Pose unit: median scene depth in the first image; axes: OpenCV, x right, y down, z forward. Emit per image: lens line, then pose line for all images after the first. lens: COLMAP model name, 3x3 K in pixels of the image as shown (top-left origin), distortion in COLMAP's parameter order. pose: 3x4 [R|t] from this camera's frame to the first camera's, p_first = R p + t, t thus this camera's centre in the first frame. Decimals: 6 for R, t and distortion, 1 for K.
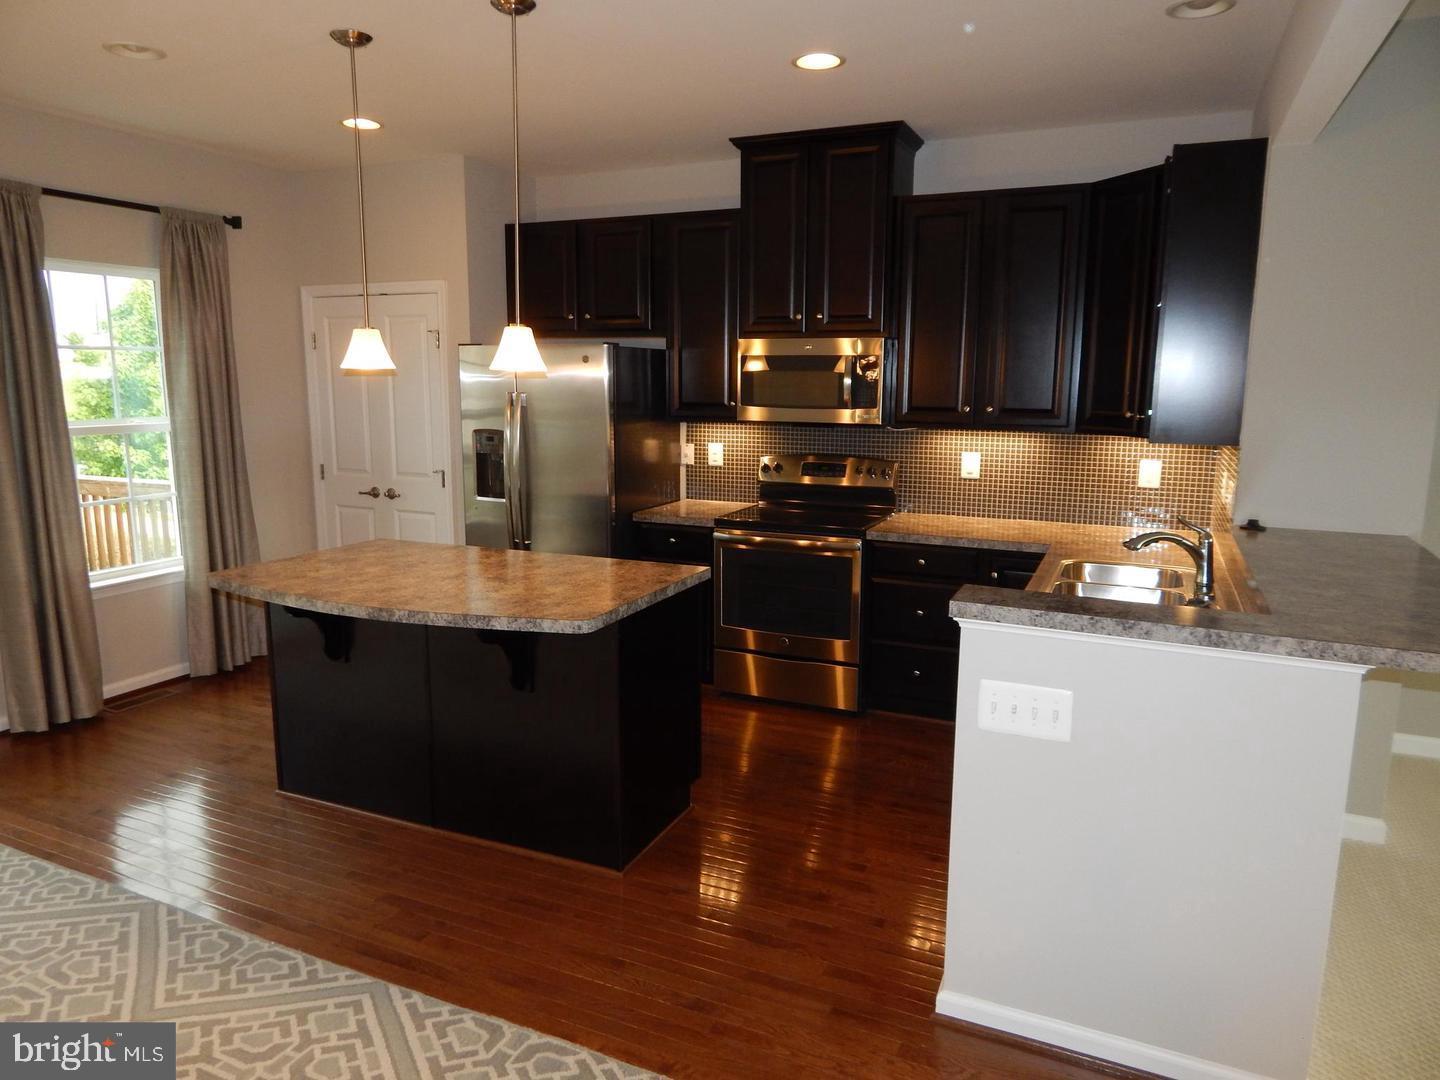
lens RADIAL K [[951.9, 0, 714.9], [0, 951.9, 542.2], [0, 0, 1]] dist [0.003213, -0.008725]
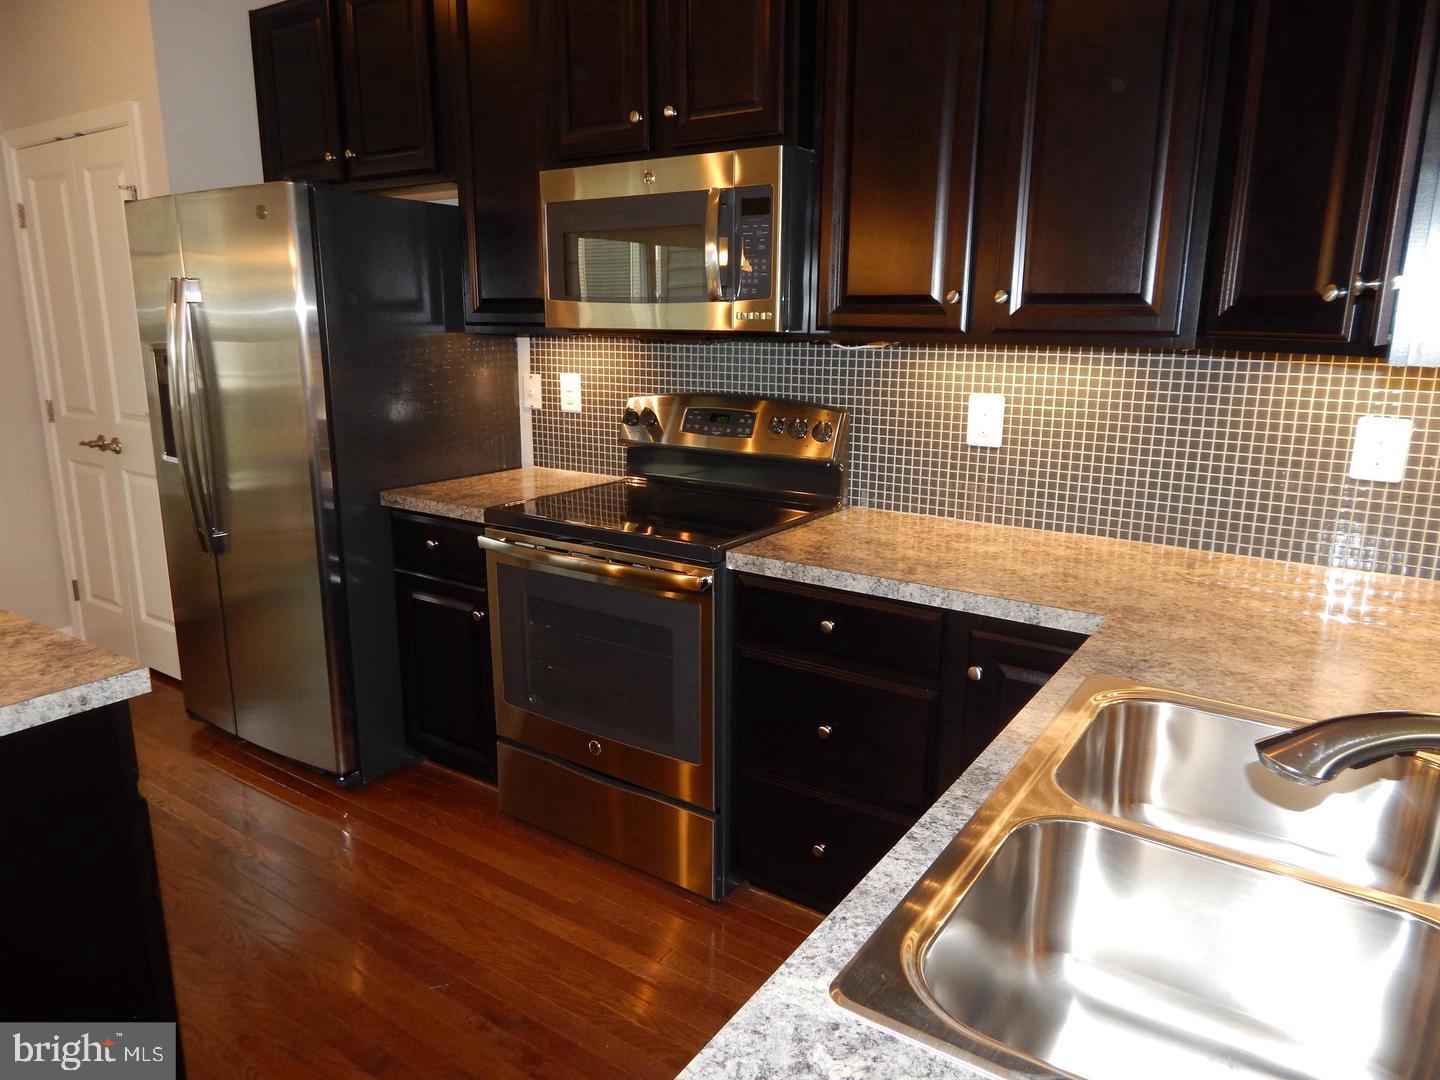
lens RADIAL K [[951.9, 0, 715.0], [0, 951.9, 539.5], [0, 0, 1]] dist [0.003213, -0.008725]
pose [[0.985360, 0.040711, -0.165556, 0.219886], [-0.032001, 0.997976, 0.054945, -0.042287], [0.167458, -0.048843, 0.984669, 0.494149]]
